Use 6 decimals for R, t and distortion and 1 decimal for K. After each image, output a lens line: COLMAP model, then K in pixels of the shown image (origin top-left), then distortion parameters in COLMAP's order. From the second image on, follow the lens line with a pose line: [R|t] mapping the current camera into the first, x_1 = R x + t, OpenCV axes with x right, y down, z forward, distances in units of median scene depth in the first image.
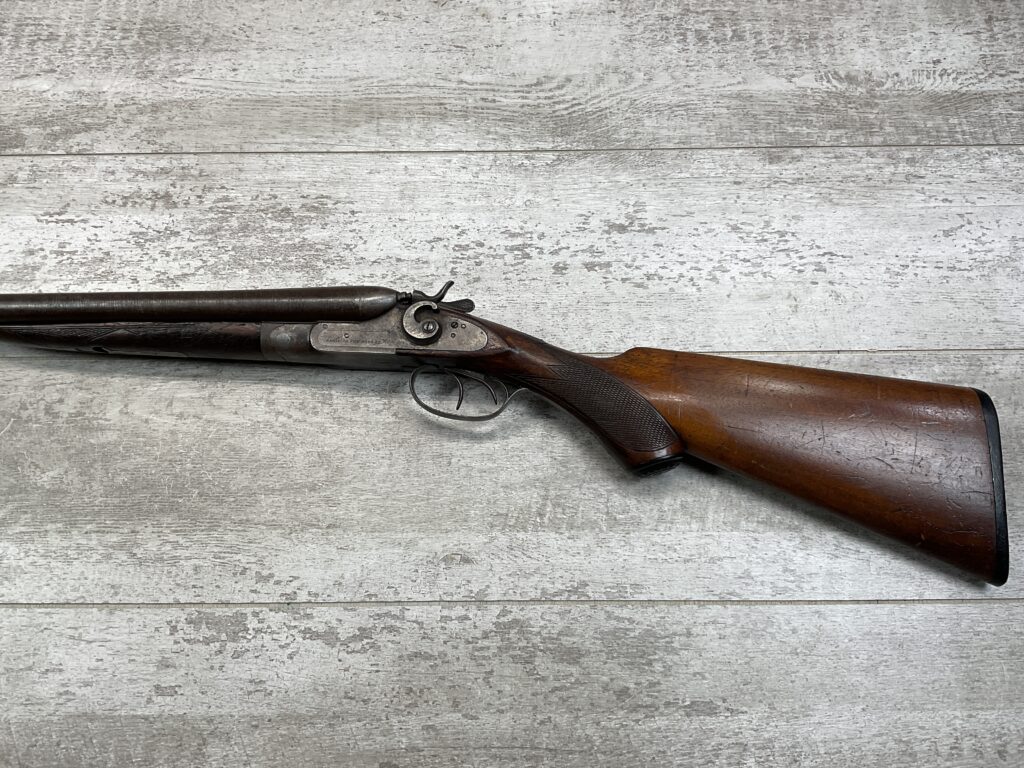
lens RADIAL K [[854.0, 0, 514.8], [0, 854.0, 384.2], [0, 0, 1]] dist [0.099124, -0.207935]
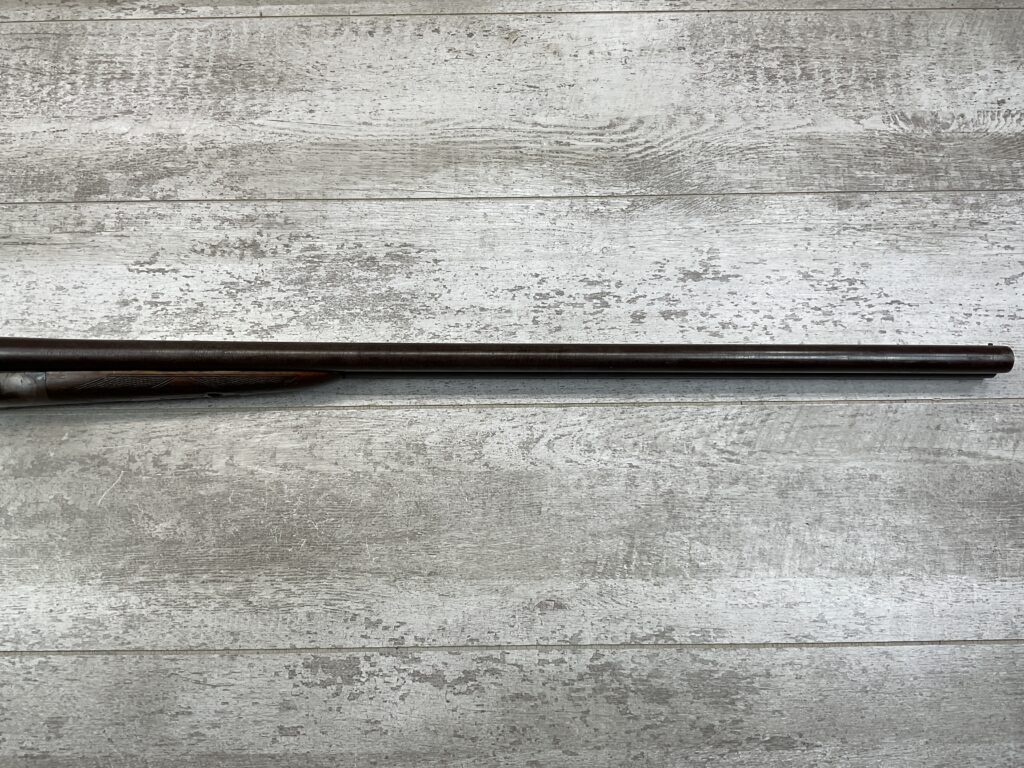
lens RADIAL K [[854.0, 0, 518.4], [0, 854.0, 382.2], [0, 0, 1]] dist [0.099124, -0.207935]
pose [[0.999936, -0.005930, 0.009616, -0.102620], [0.005099, 0.996430, 0.084274, -0.144714], [-0.010081, -0.084220, 0.996396, -0.042145]]
